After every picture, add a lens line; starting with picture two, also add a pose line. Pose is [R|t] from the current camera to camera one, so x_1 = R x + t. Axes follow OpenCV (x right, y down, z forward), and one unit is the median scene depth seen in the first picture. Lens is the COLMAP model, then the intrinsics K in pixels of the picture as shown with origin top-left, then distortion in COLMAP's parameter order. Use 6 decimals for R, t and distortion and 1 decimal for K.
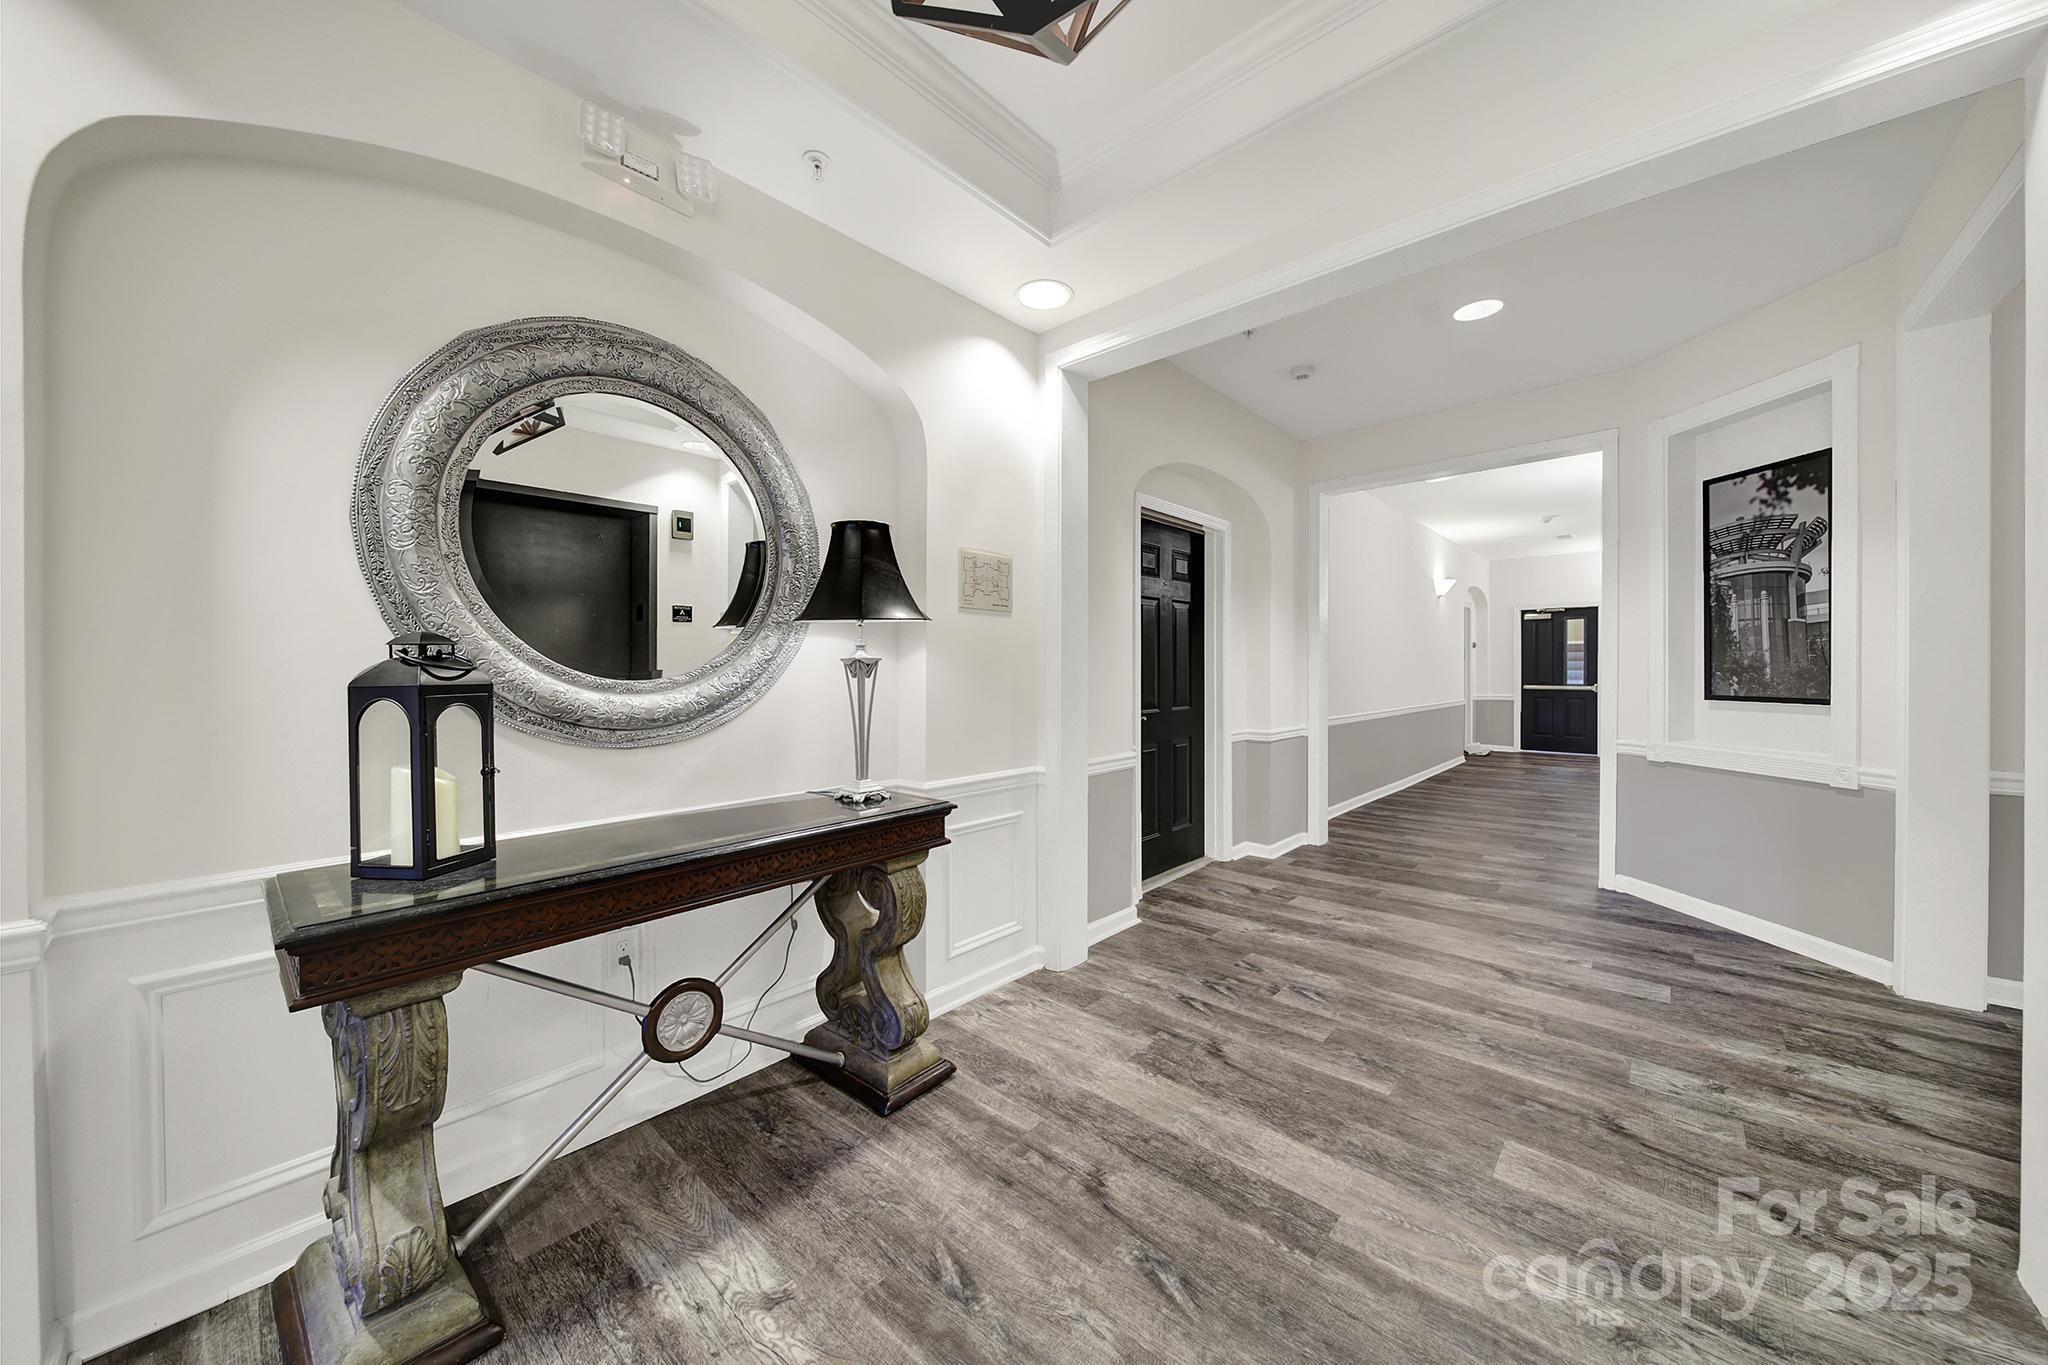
lens RADIAL K [[746.2, 0, 1025.4], [0, 746.2, 674.6], [0, 0, 1]] dist [0.003881, -0.000832]
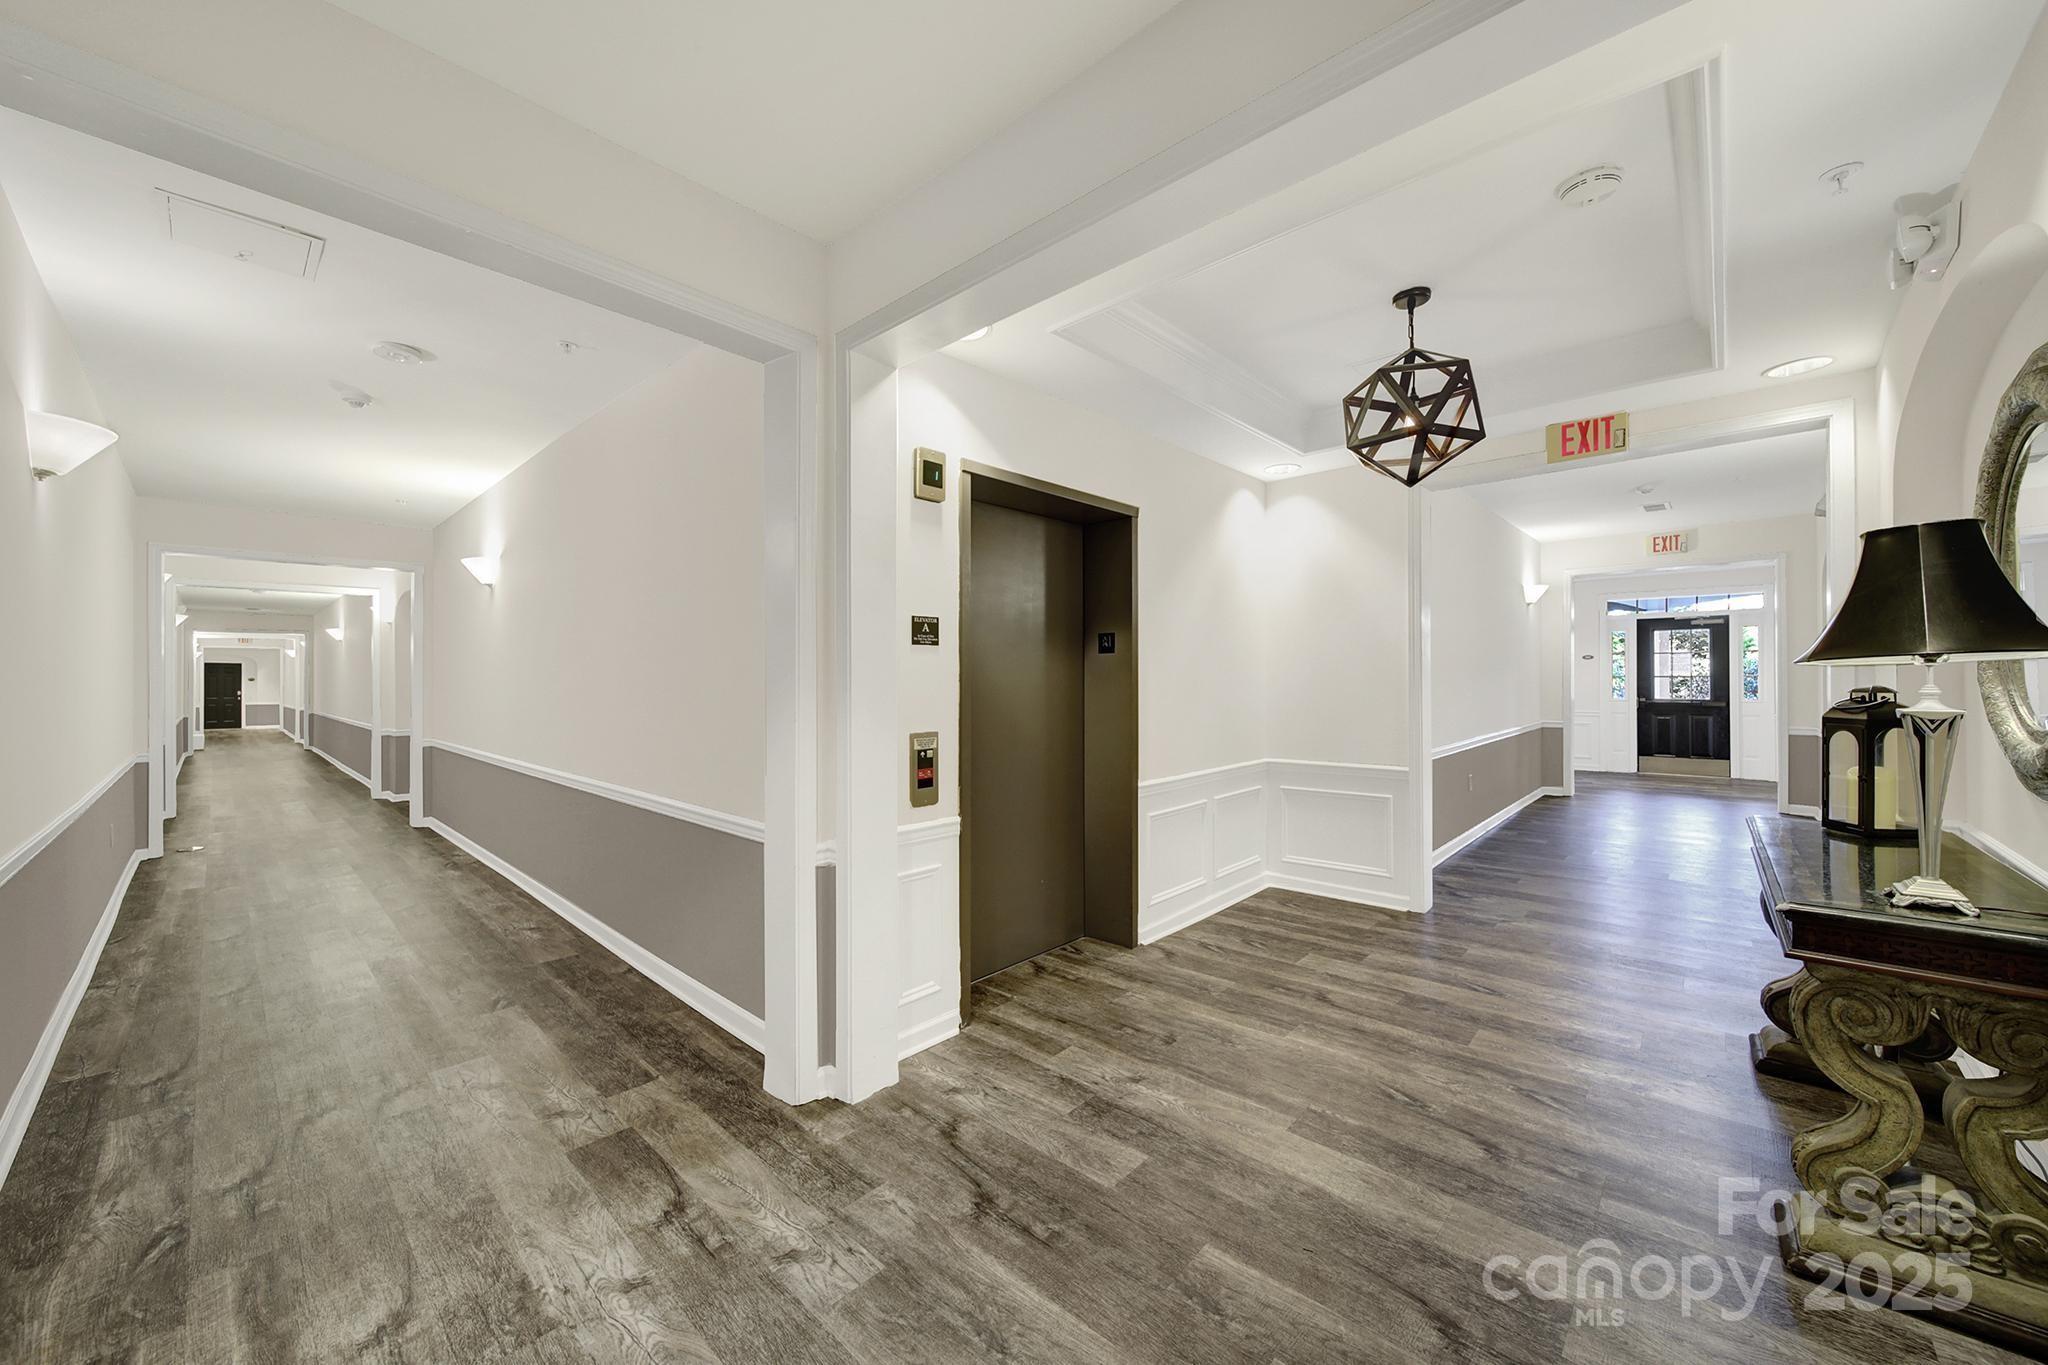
lens RADIAL K [[746.2, 0, 1020.5], [0, 746.2, 679.5], [0, 0, 1]] dist [0.003881, -0.000832]
pose [[-0.999360, 0.012984, 0.033337, 0.701083], [0.013412, 0.999830, 0.012645, -0.077956], [-0.033167, 0.013085, -0.999364, 1.950080]]
